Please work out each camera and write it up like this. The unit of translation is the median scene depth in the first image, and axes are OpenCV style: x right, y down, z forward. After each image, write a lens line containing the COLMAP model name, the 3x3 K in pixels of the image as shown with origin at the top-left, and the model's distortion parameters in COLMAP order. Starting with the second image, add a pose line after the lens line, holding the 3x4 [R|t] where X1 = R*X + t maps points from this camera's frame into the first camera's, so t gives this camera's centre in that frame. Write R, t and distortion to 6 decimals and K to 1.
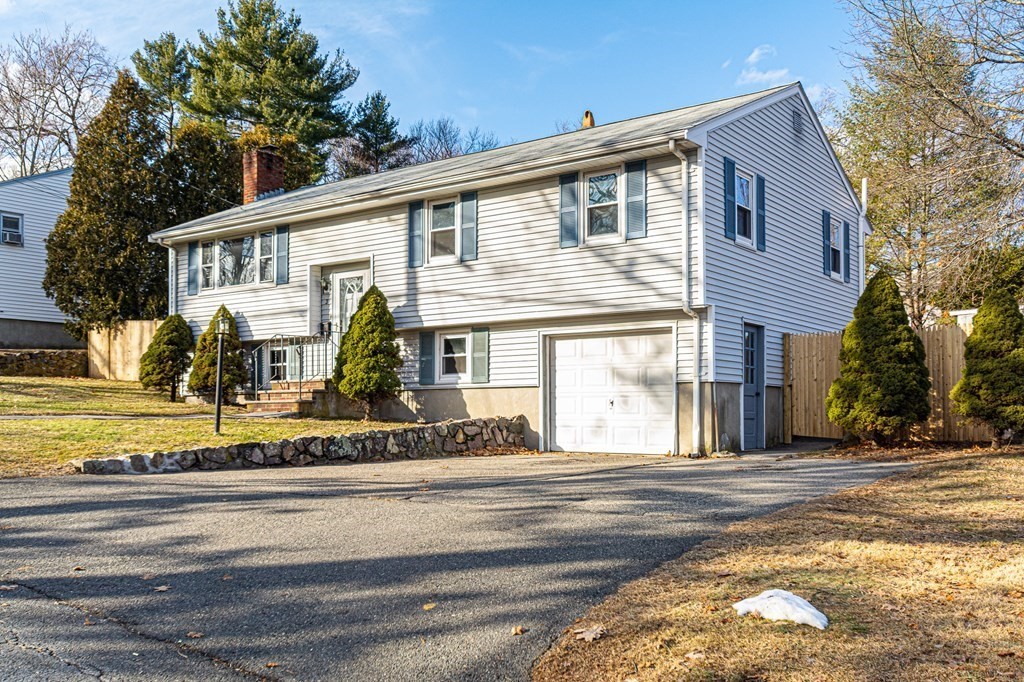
lens RADIAL K [[981.6, 0, 512.4], [0, 981.6, 343.9], [0, 0, 1]] dist [-0.006367, 0.000000]
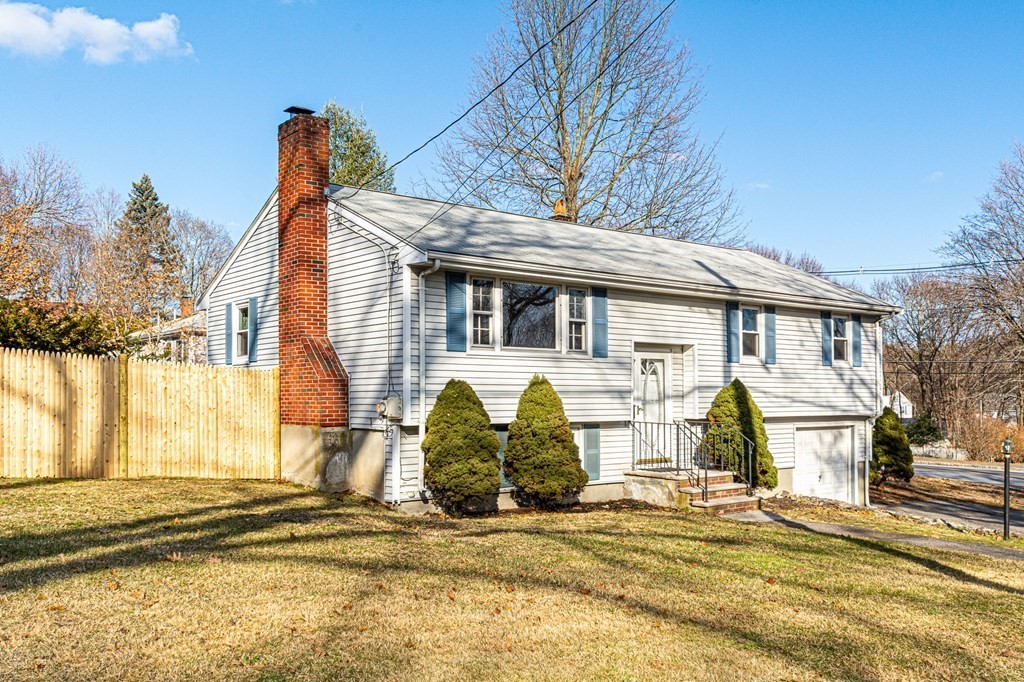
lens RADIAL K [[896.6, 0, 511.8], [0, 896.6, 341.4], [0, 0, 1]] dist [-0.001036, -0.000285]
pose [[0.254803, 0.060162, 0.965120, -1.159669], [-0.077717, 0.996108, -0.041575, -0.042558], [-0.963865, -0.064413, 0.258487, 1.012031]]
